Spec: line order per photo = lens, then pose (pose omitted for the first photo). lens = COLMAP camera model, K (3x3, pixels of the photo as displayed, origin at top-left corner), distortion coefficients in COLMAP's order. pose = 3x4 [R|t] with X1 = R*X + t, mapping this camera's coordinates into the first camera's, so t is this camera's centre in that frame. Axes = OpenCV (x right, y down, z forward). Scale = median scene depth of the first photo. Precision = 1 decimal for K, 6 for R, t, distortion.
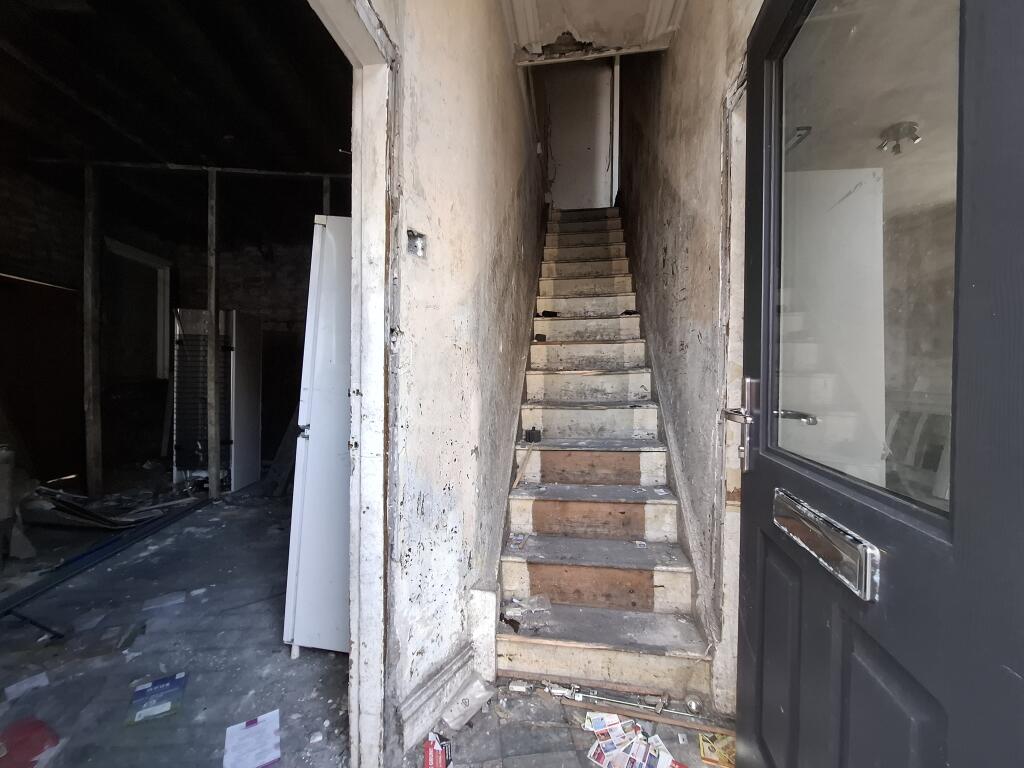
lens RADIAL K [[410.4, 0, 512.0], [0, 410.4, 384.0], [0, 0, 1]] dist [-0.001468, -0.000166]
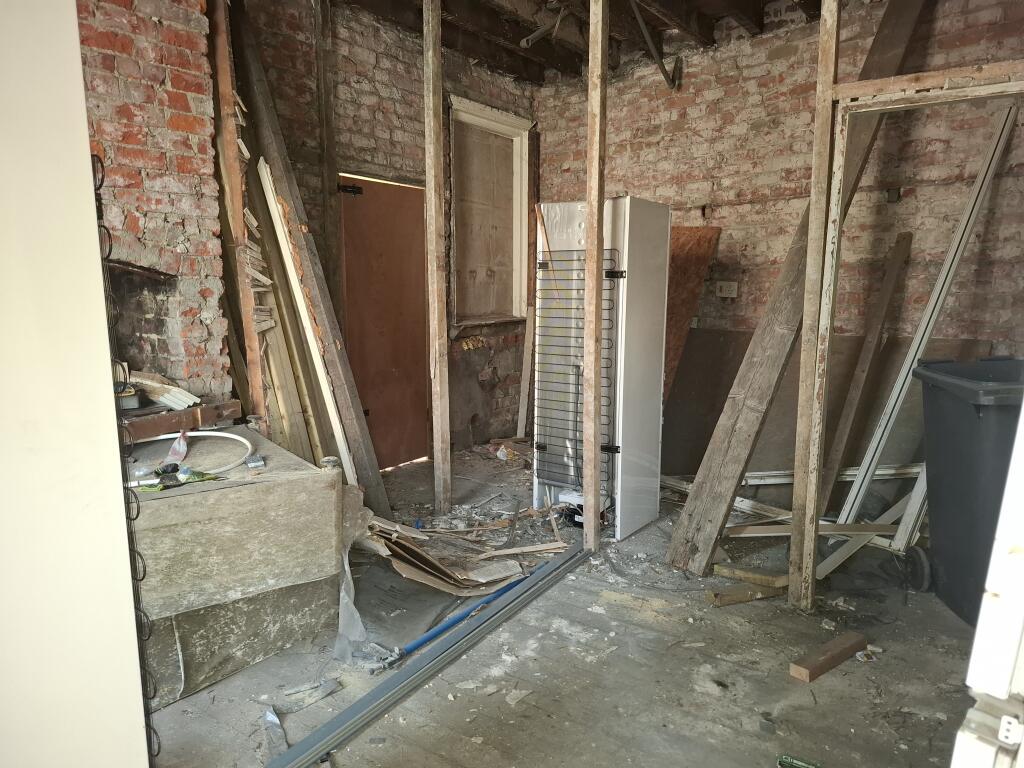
lens RADIAL K [[641.9, 0, 512.0], [0, 641.9, 384.0], [0, 0, 1]] dist [0.070874, -0.000213]
pose [[0.756506, 0.095661, -0.646952, -0.251694], [-0.000696, 0.989361, 0.145478, -0.068858], [0.653986, -0.109604, 0.748525, 0.285699]]
